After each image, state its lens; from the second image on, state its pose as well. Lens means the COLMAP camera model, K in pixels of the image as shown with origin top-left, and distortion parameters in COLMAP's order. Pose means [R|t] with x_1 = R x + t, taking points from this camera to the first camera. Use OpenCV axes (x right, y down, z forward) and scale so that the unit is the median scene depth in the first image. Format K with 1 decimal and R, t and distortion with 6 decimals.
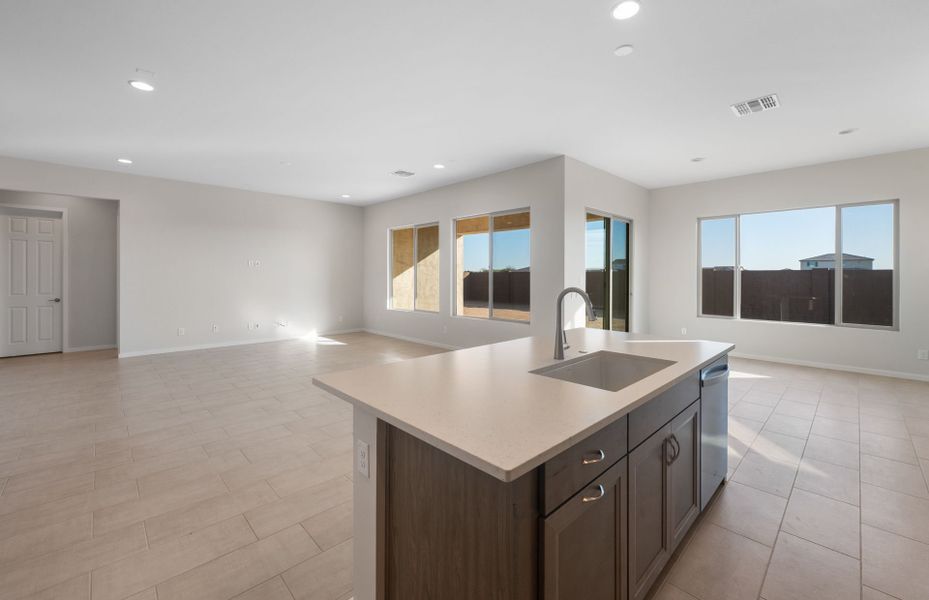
lens RADIAL K [[379.9, 0, 471.6], [0, 379.9, 276.2], [0, 0, 1]] dist [-0.002199, -0.001475]
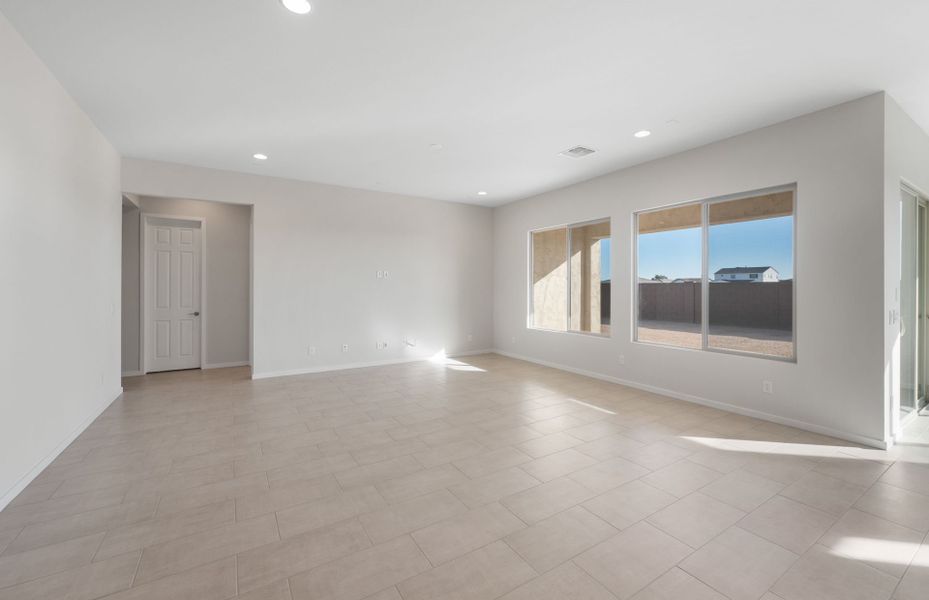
lens RADIAL K [[379.9, 0, 470.0], [0, 379.9, 286.2], [0, 0, 1]] dist [-0.002199, -0.001475]
pose [[0.977196, -0.001914, -0.212332, -0.211991], [0.000987, 0.999990, -0.004470, -0.001563], [0.212338, 0.004158, 0.977187, 0.204880]]
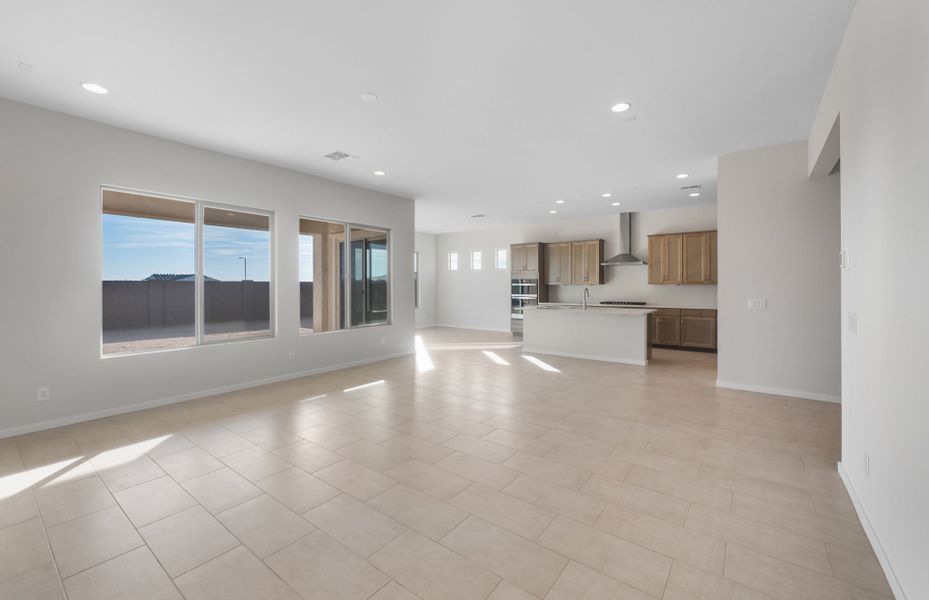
lens RADIAL K [[379.9, 0, 467.6], [0, 379.9, 282.5], [0, 0, 1]] dist [-0.002199, -0.001475]
pose [[-0.143721, 0.002605, 0.989615, -0.651737], [0.004082, 0.999990, -0.002039, -0.006217], [-0.989610, 0.003746, -0.143731, 0.571573]]
